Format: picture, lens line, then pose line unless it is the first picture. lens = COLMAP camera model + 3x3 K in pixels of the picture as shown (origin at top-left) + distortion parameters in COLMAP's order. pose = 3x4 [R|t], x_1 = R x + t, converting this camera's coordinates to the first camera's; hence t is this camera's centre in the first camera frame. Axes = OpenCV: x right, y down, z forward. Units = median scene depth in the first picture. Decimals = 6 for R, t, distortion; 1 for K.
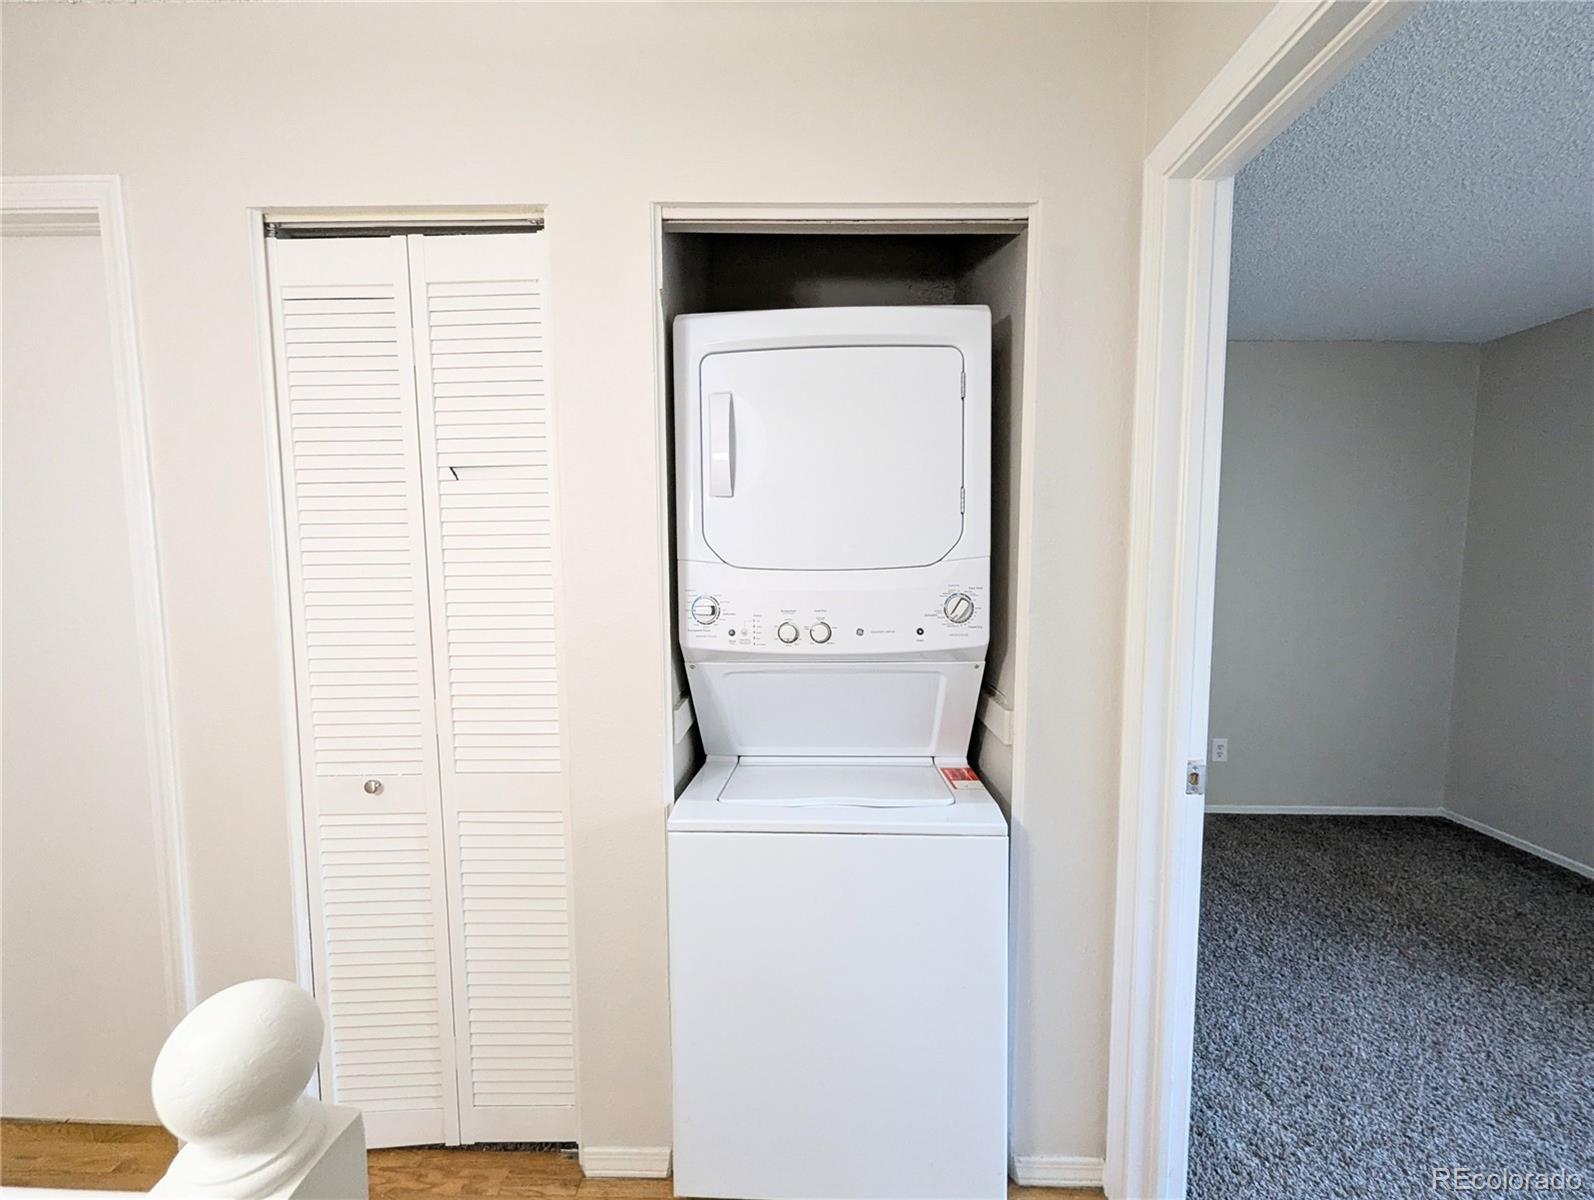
lens RADIAL K [[661.4, 0, 798.5], [0, 661.4, 609.2], [0, 0, 1]] dist [0.003082, -0.001941]
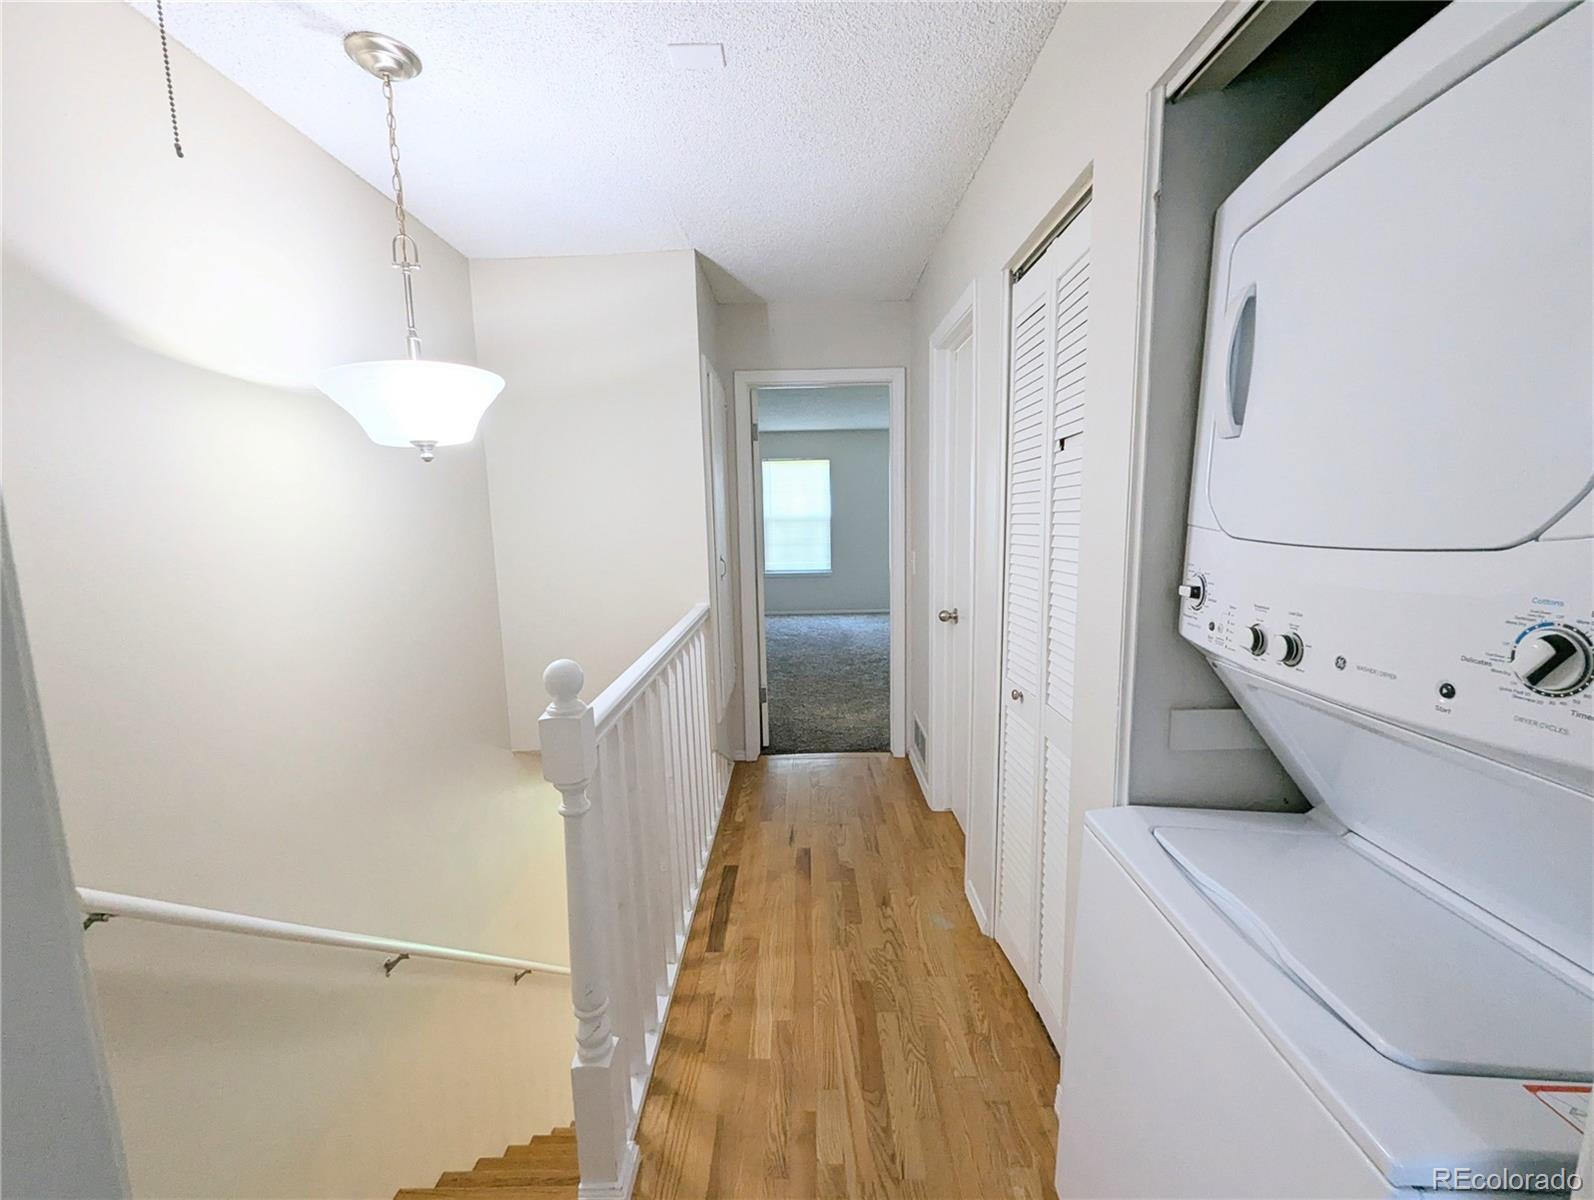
lens RADIAL K [[661.4, 0, 798.5], [0, 661.4, 609.2], [0, 0, 1]] dist [0.003082, -0.001941]
pose [[0.011775, 0.143643, -0.989560, 0.620348], [-0.057095, 0.988110, 0.142753, -0.061735], [0.998299, 0.054818, 0.019836, 0.533176]]
